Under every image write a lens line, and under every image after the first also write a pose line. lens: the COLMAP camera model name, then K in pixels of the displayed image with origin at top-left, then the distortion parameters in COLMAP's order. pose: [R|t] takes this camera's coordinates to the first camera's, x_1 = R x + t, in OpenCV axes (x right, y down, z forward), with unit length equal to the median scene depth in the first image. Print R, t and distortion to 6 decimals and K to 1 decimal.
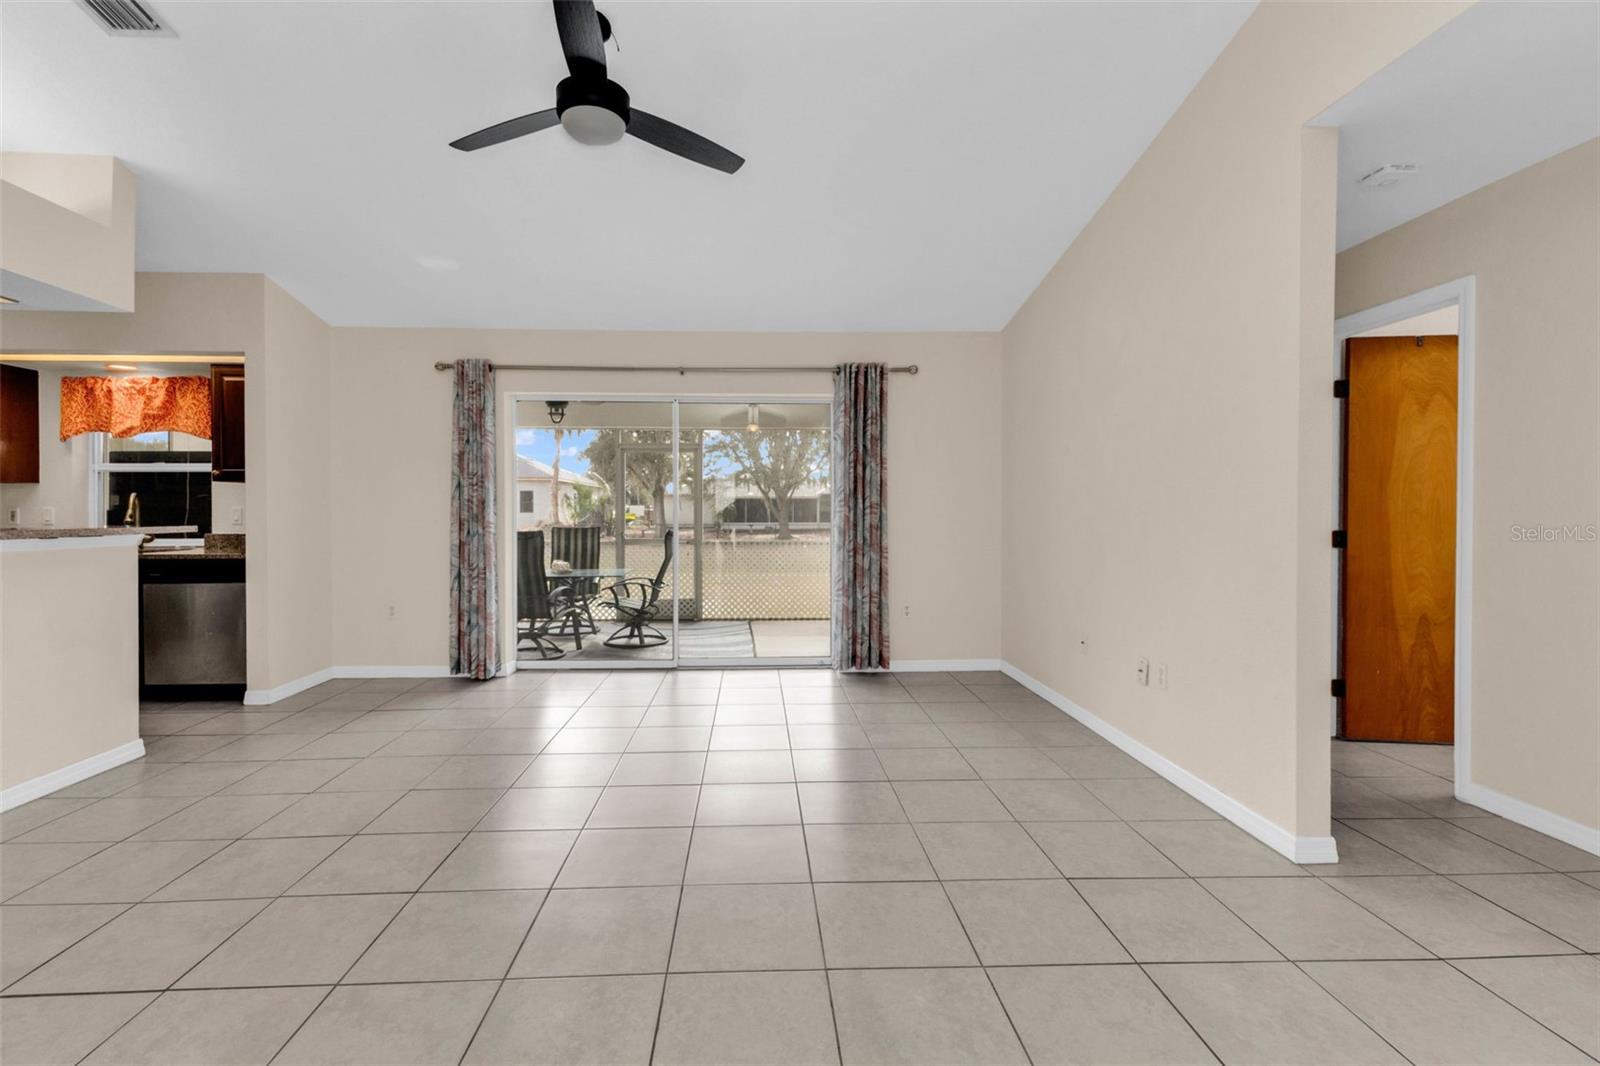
lens RADIAL K [[700.2, 0, 798.0], [0, 700.2, 520.7], [0, 0, 1]] dist [0.003159, -0.000755]
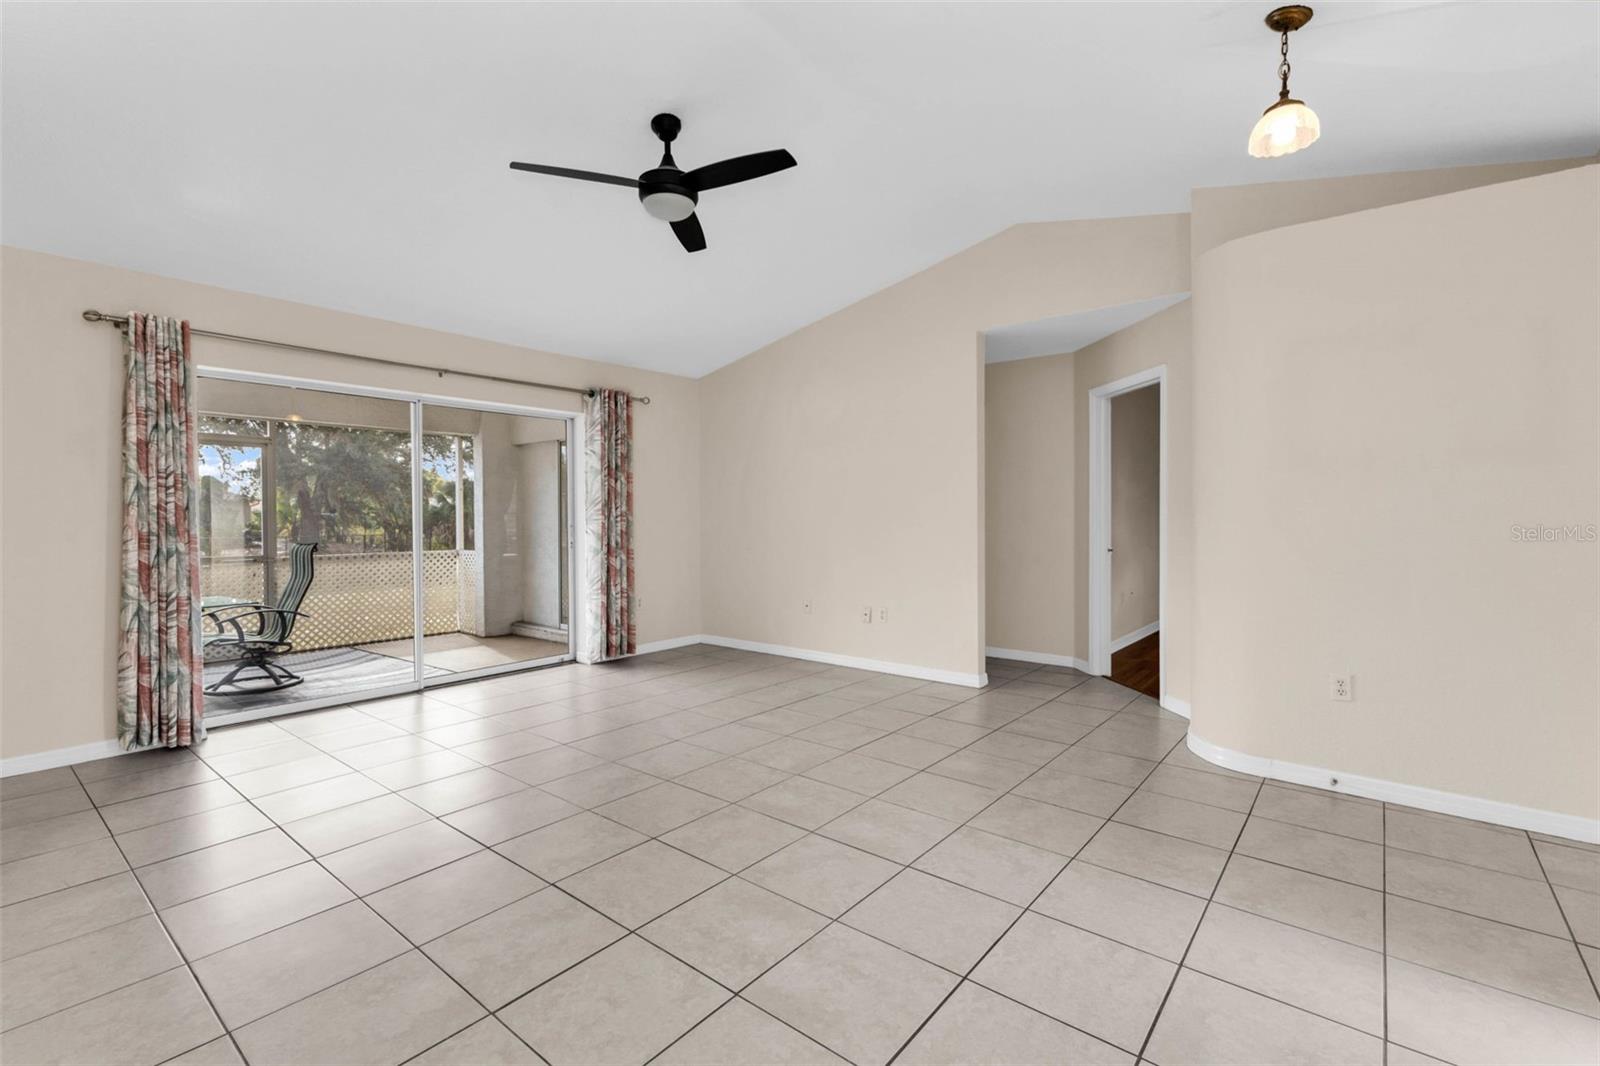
lens RADIAL K [[700.2, 0, 807.5], [0, 700.2, 527.4], [0, 0, 1]] dist [0.003159, -0.000755]
pose [[0.667456, -0.016027, 0.744477, -0.550823], [0.015420, 0.999851, 0.007700, -0.003715], [-0.744489, 0.006341, 0.667604, -0.000305]]
